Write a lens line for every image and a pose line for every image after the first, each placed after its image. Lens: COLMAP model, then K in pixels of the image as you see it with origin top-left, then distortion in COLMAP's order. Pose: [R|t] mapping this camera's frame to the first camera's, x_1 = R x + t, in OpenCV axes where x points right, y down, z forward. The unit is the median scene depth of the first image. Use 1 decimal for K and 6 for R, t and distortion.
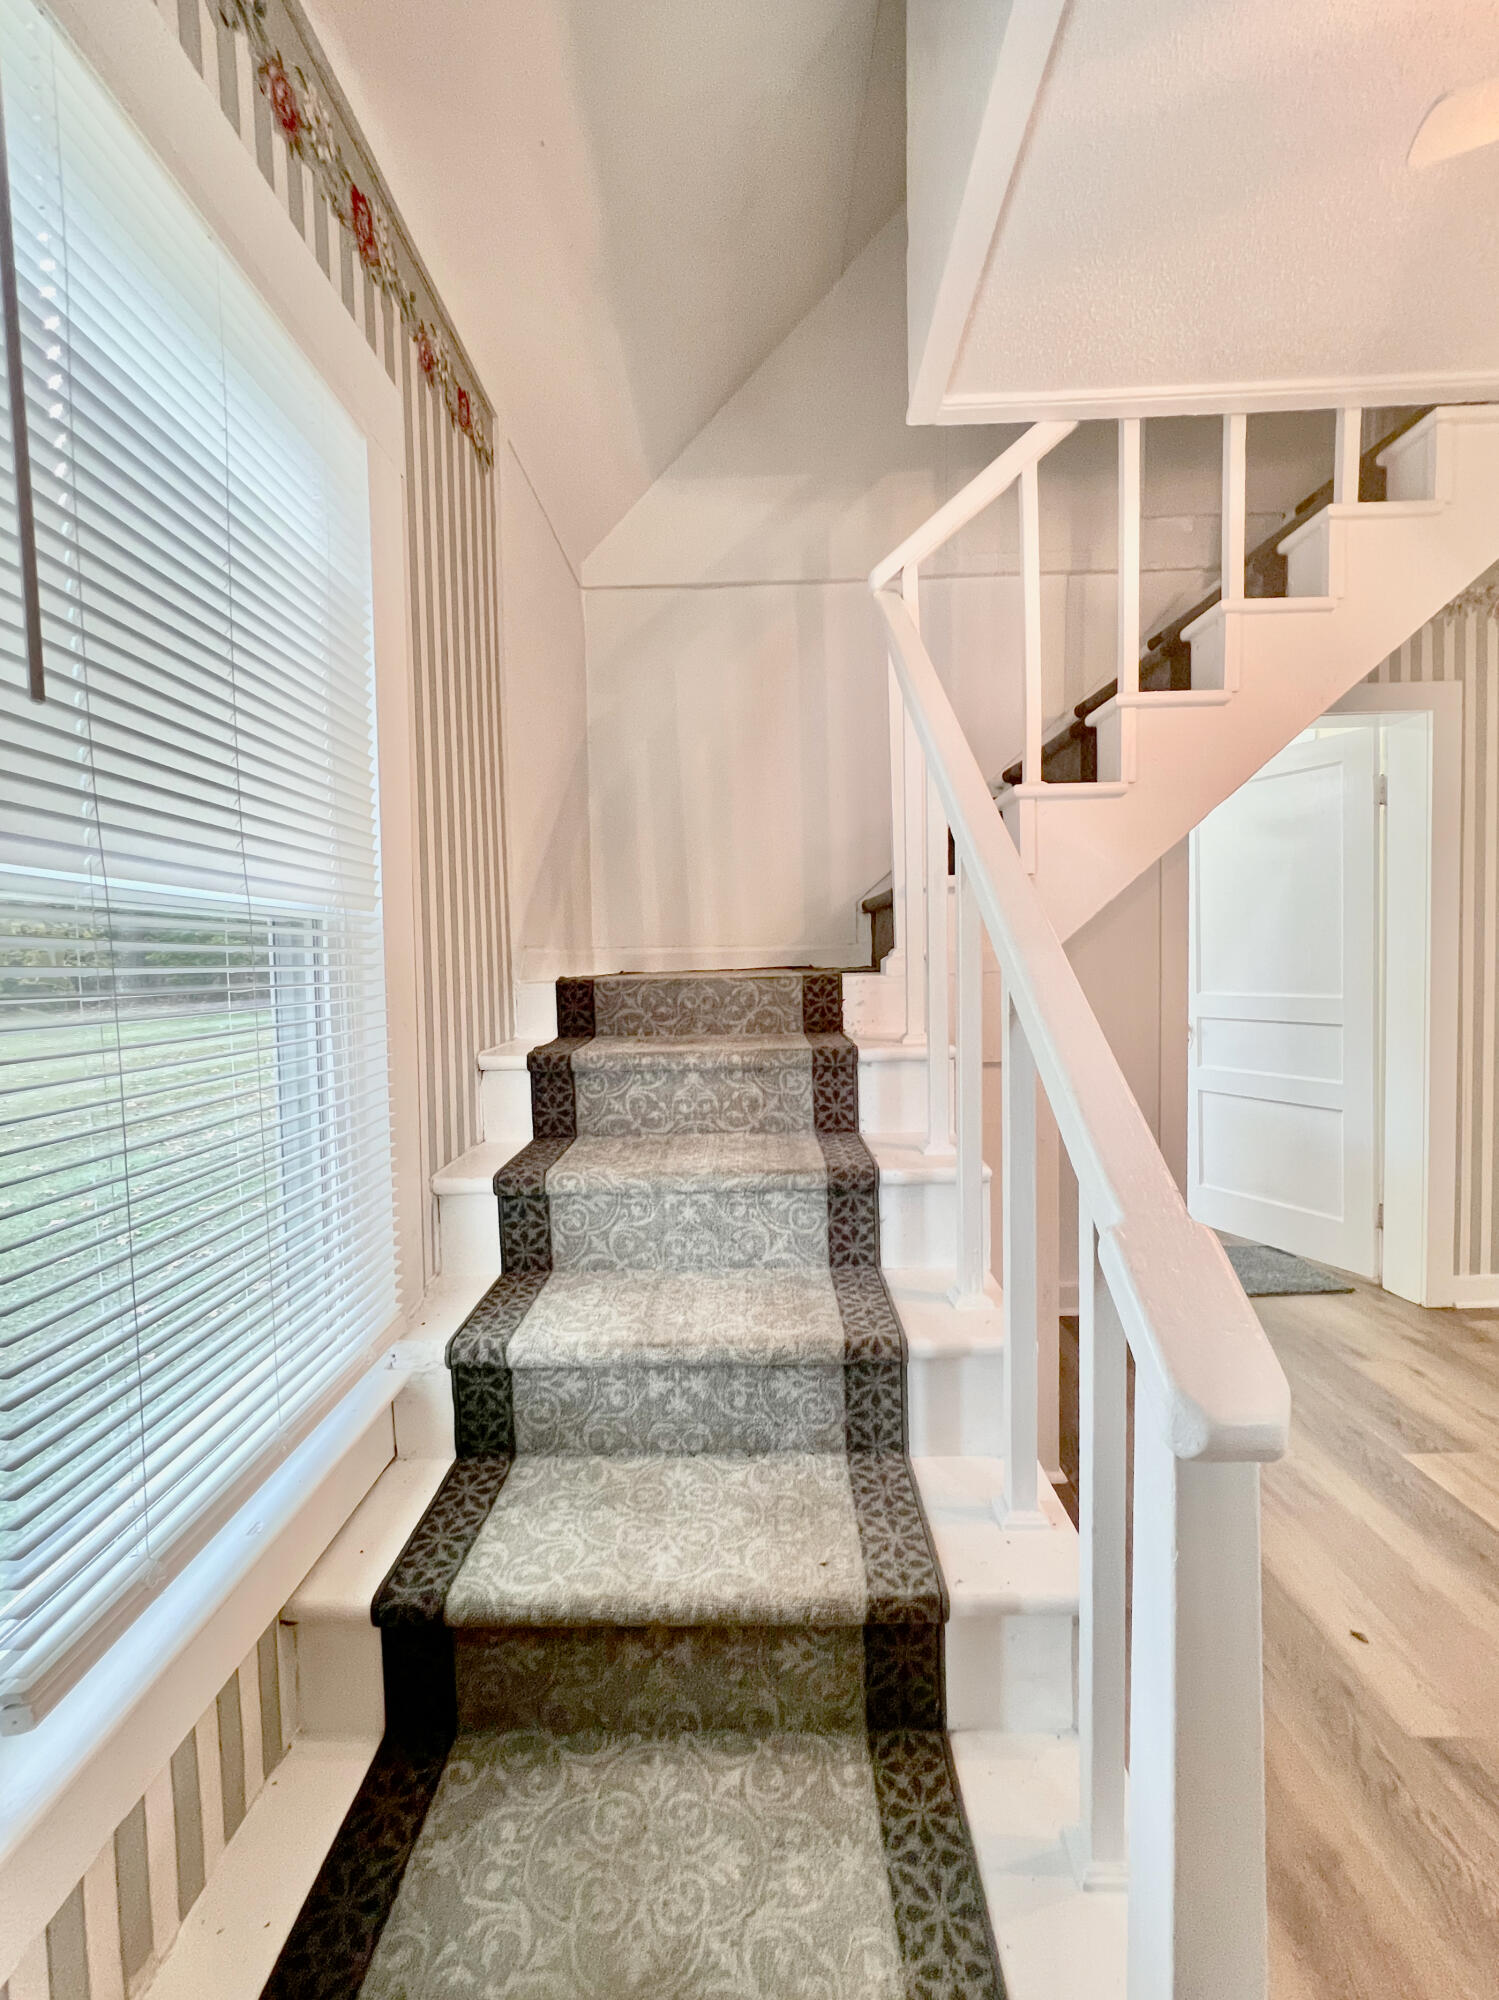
lens RADIAL K [[872.7, 0, 749.4], [0, 872.7, 998.5], [0, 0, 1]] dist [-0.000151, -0.000168]
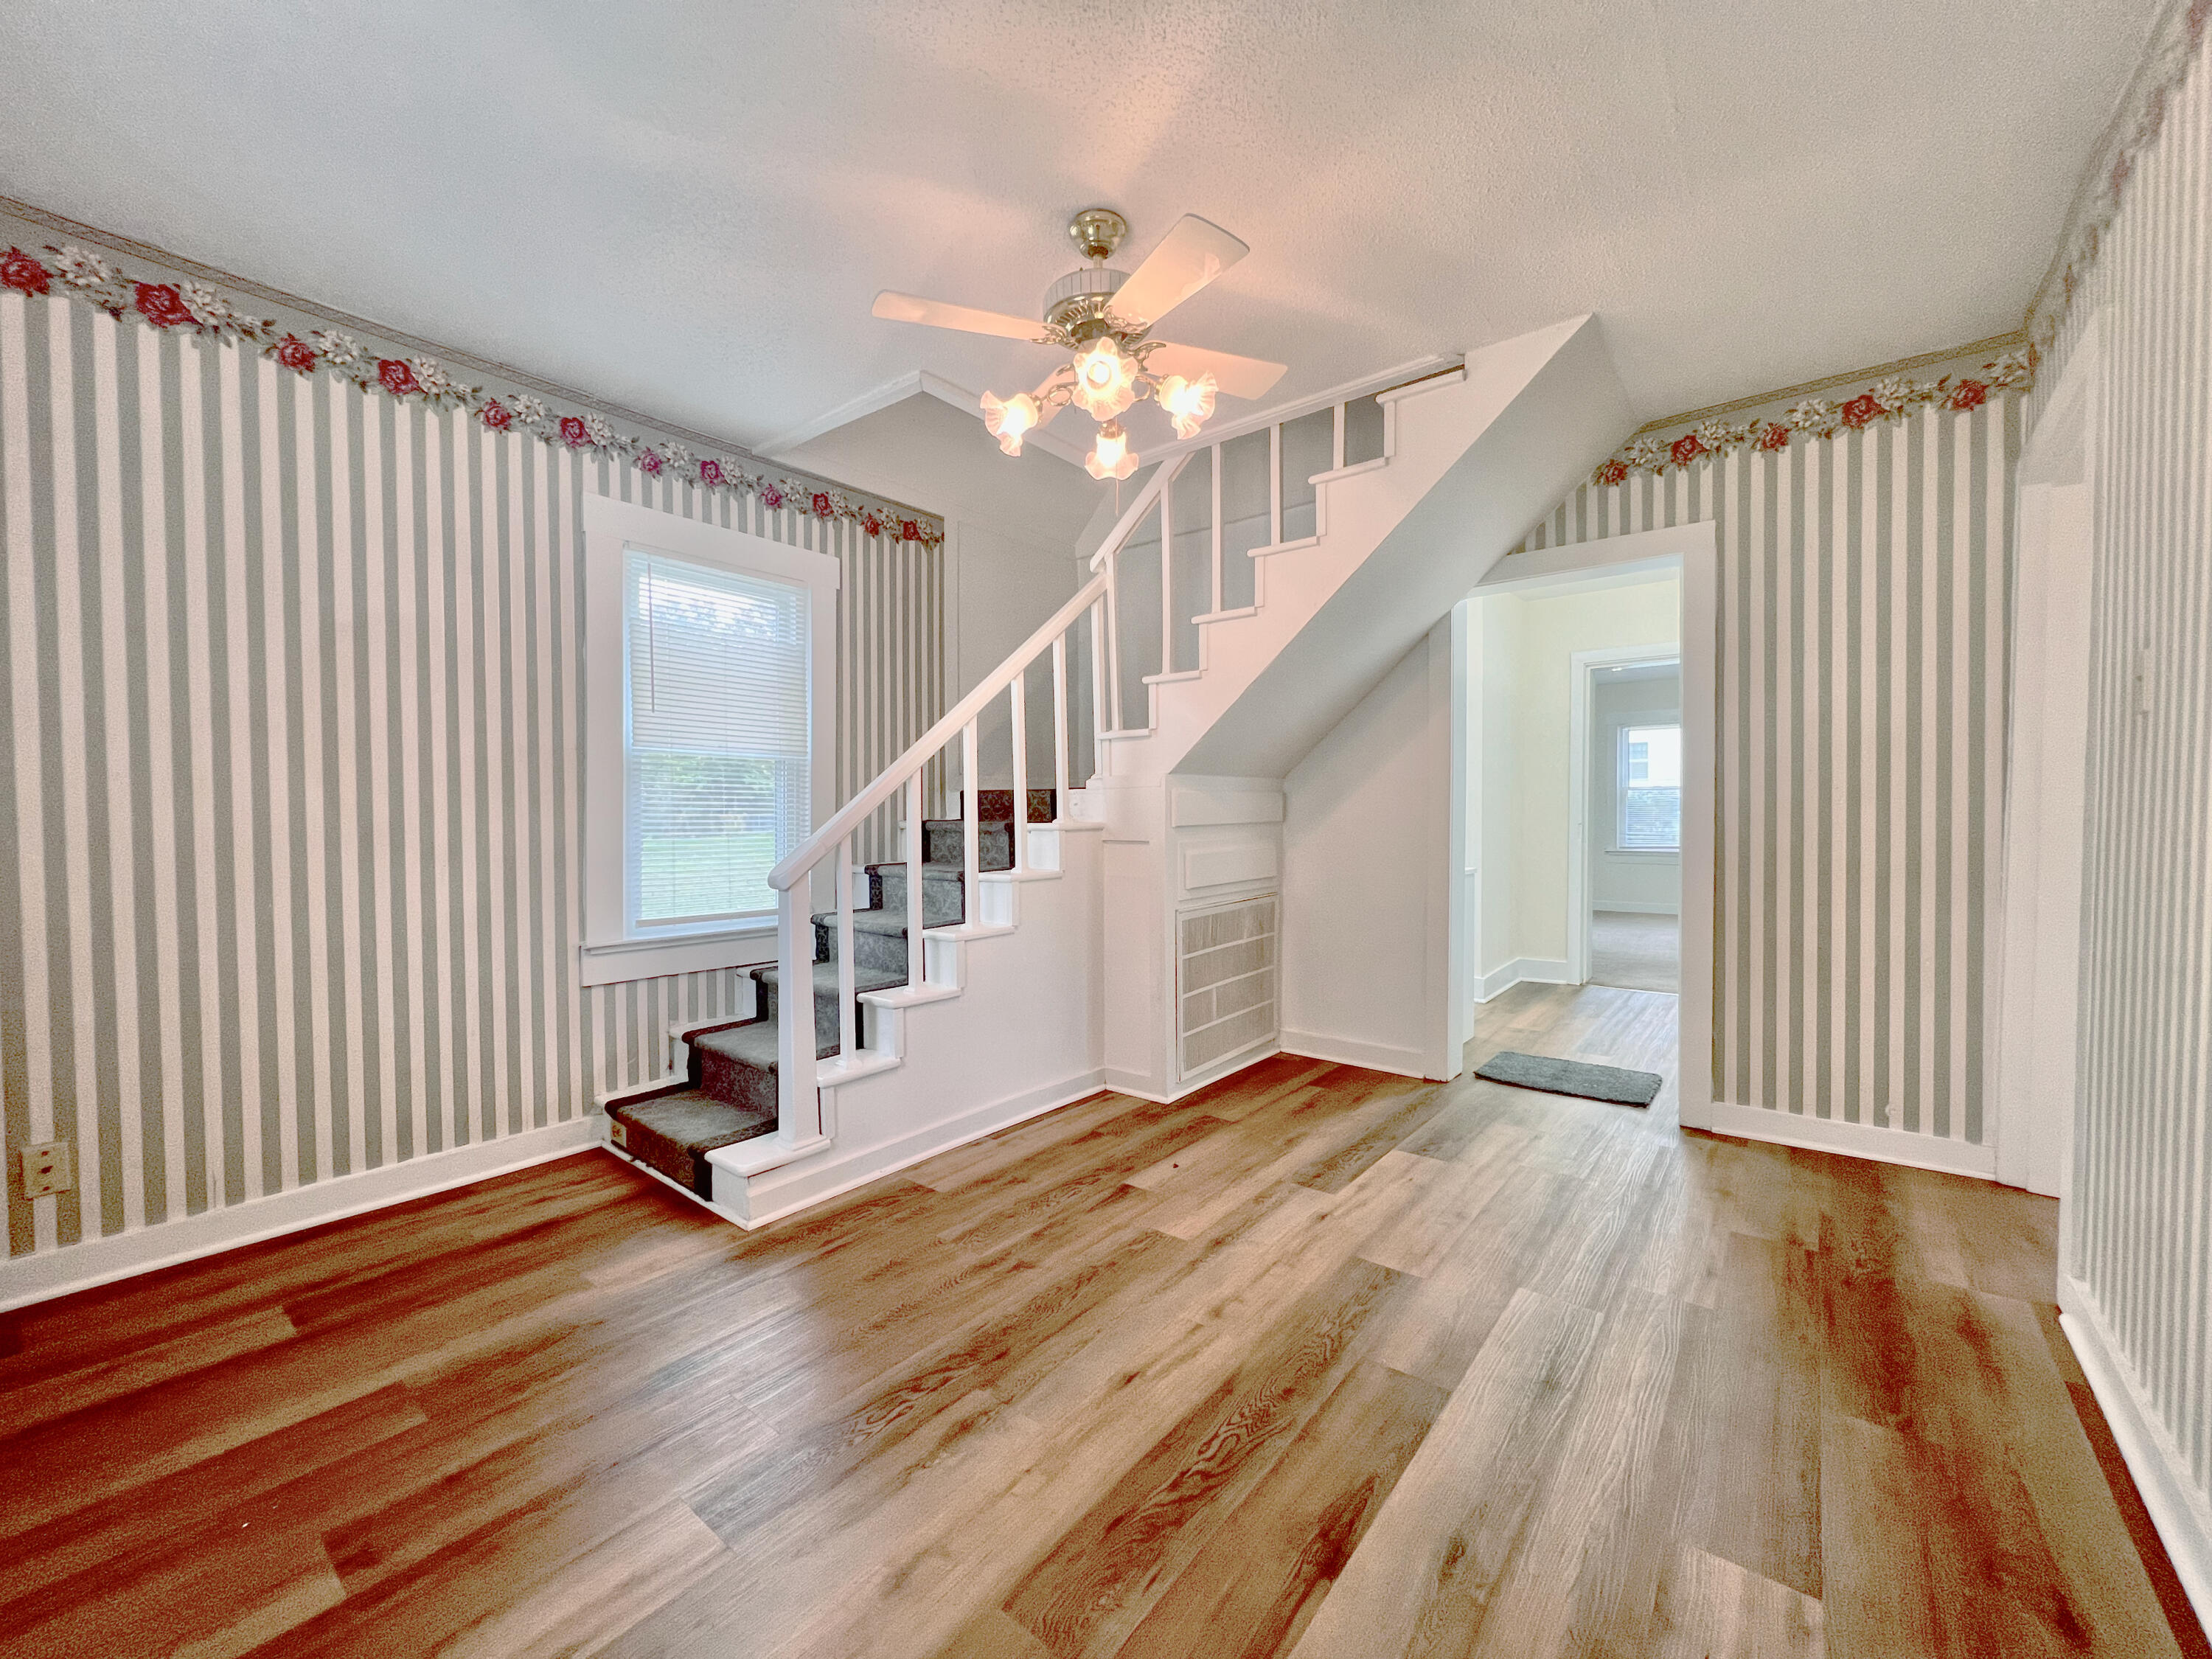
lens RADIAL K [[893.8, 0, 1103.7], [0, 893.8, 836.9], [0, 0, 1]] dist [-0.001724, 0.000058]
pose [[0.779363, 0.034163, -0.625640, 1.340263], [-0.051754, 0.998610, -0.009941, 0.088935], [0.624431, 0.040127, 0.780048, -0.388129]]
